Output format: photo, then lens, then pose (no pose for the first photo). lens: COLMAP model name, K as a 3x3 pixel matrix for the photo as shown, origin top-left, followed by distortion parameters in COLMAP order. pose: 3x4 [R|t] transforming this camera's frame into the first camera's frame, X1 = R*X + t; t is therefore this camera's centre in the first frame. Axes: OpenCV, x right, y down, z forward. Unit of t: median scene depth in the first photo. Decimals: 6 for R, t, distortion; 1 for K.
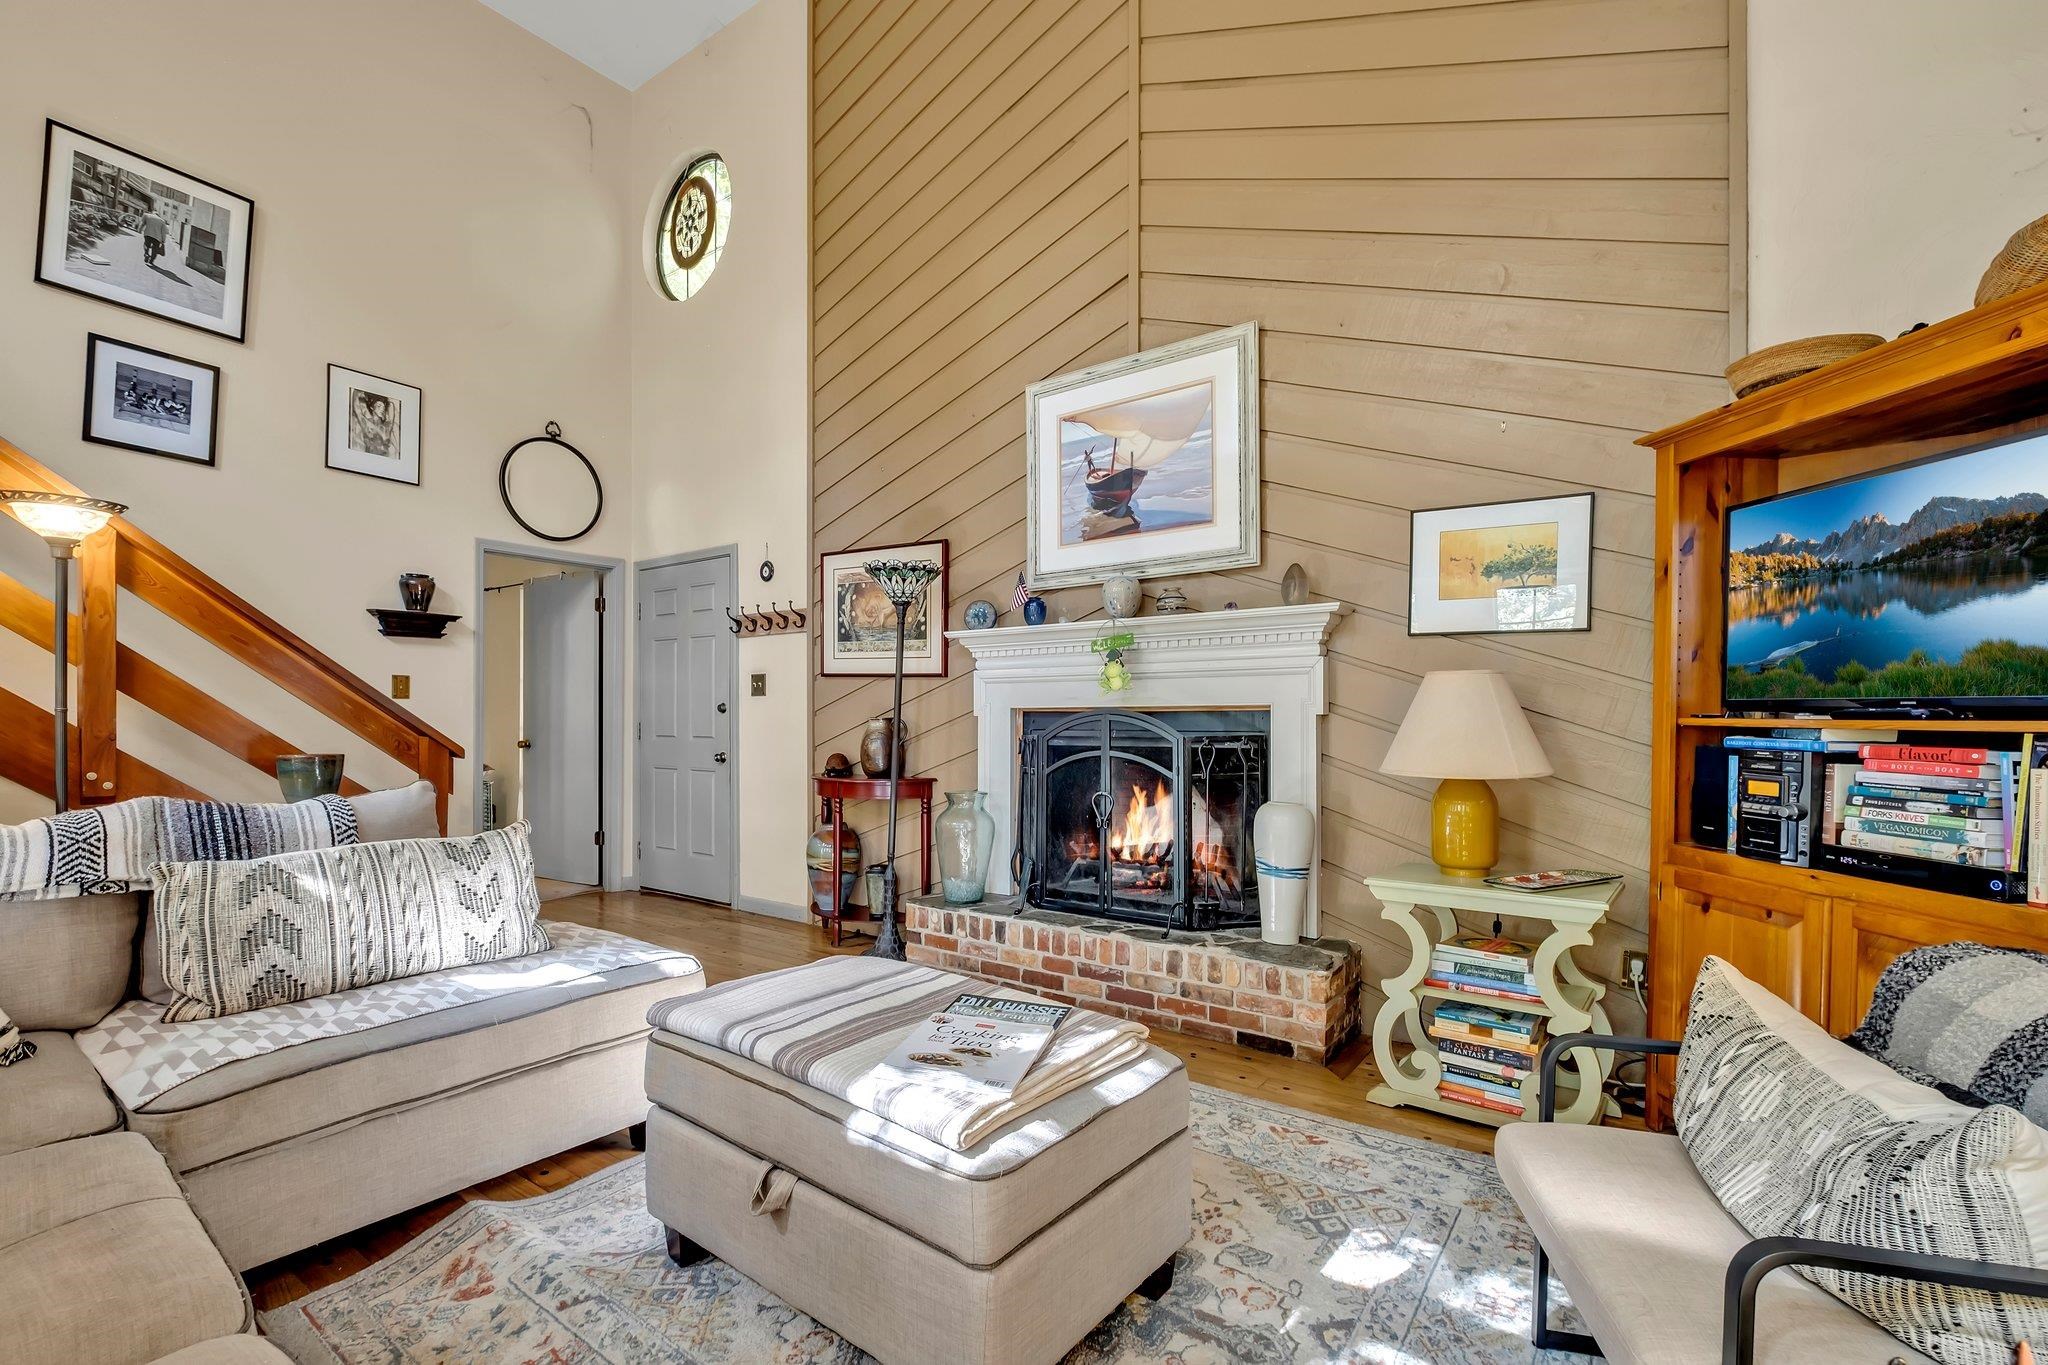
lens RADIAL K [[892.1, 0, 988.7], [0, 892.1, 722.7], [0, 0, 1]] dist [-0.014770, 0.001155]
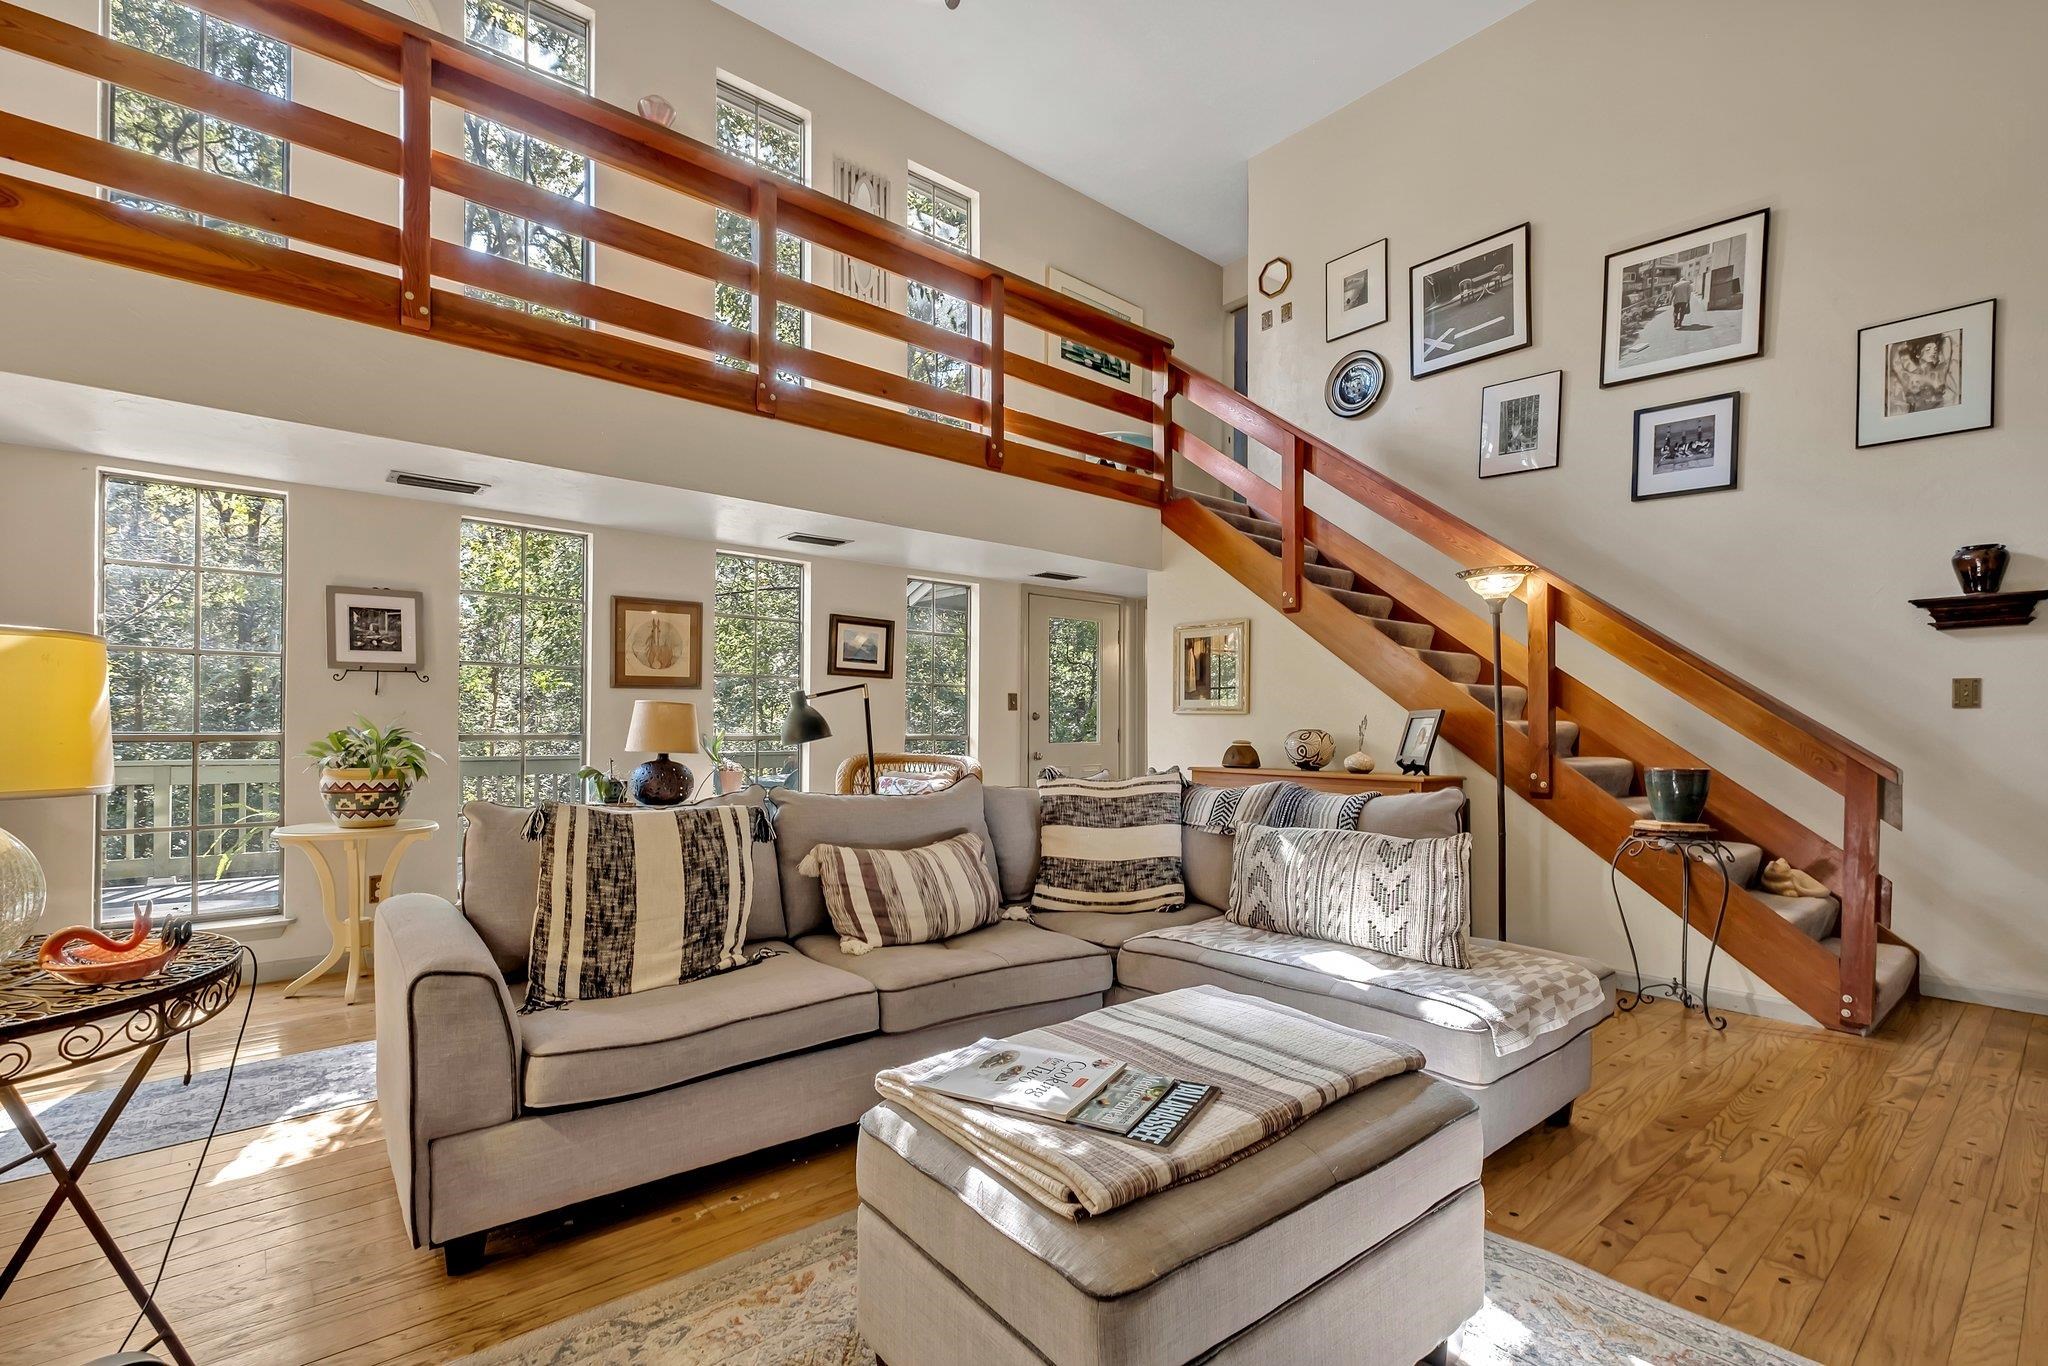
lens RADIAL K [[930.8, 0, 1058.0], [0, 930.8, 714.1], [0, 0, 1]] dist [-0.001941, 0.000956]
pose [[-0.194613, -0.018035, -0.980714, 0.351332], [-0.010303, 0.999813, -0.016342, -0.001048], [0.980826, 0.006924, -0.194762, 0.452976]]
